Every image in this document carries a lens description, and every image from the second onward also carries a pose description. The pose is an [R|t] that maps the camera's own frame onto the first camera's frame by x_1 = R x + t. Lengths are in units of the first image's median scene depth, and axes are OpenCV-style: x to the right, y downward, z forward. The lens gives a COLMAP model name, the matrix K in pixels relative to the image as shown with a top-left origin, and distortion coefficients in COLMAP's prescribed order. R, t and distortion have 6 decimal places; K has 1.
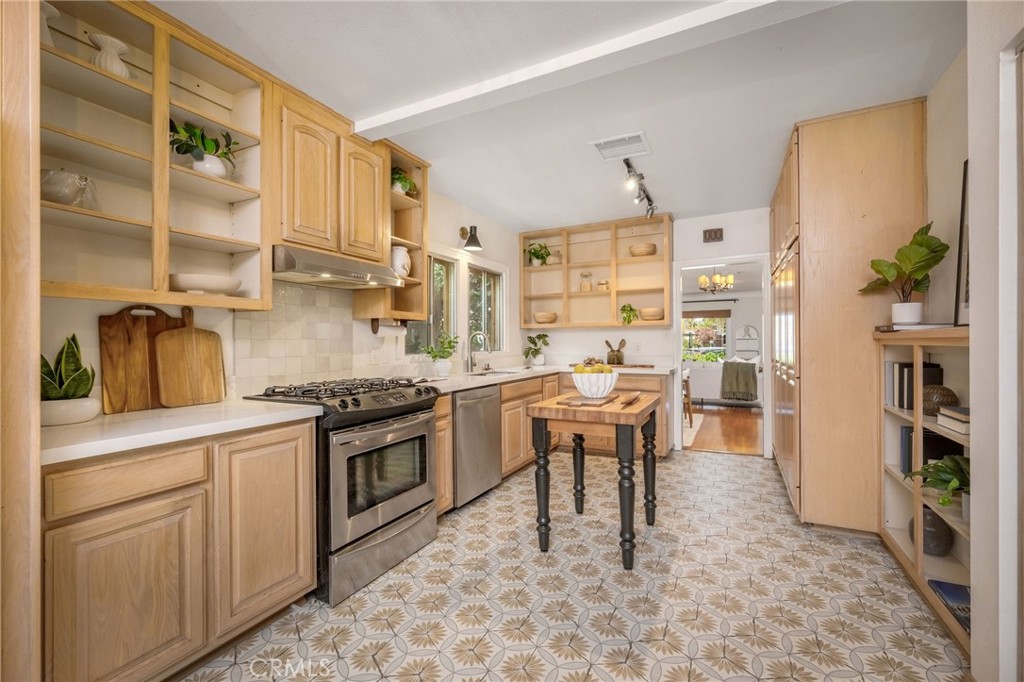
lens RADIAL K [[429.5, 0, 511.0], [0, 429.5, 339.8], [0, 0, 1]] dist [0.000569, -0.000353]
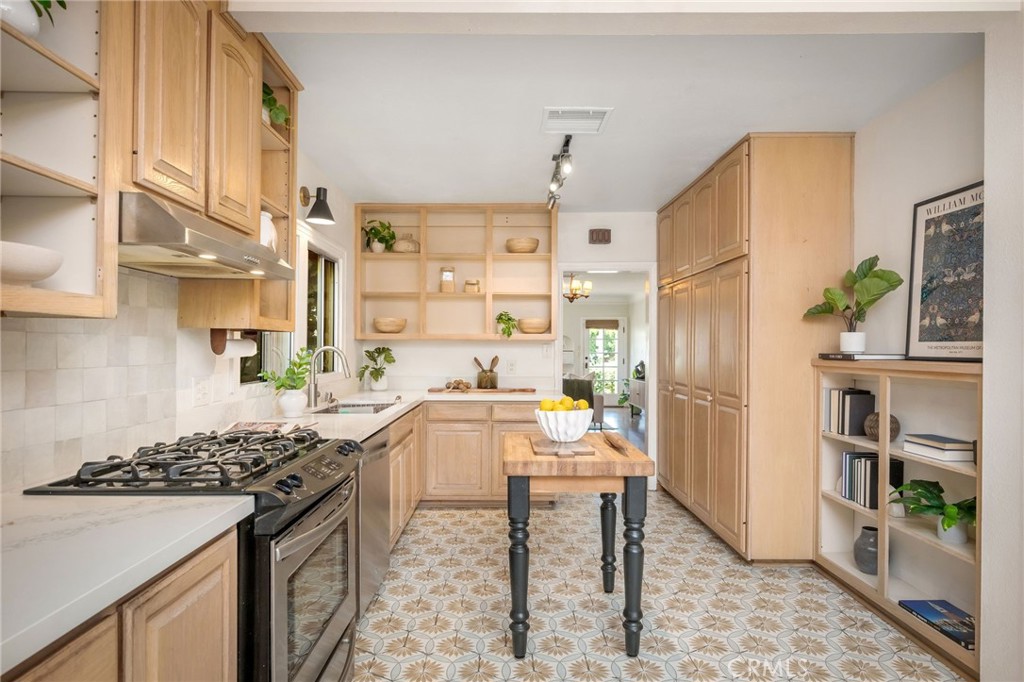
lens RADIAL K [[558.7, 0, 510.4], [0, 558.7, 347.7], [0, 0, 1]] dist [-0.004007, 0.001641]
pose [[0.893091, 0.012547, 0.449701, -0.288175], [-0.013433, 0.999909, -0.001222, -0.025843], [-0.449675, -0.004949, 0.893178, 0.125933]]
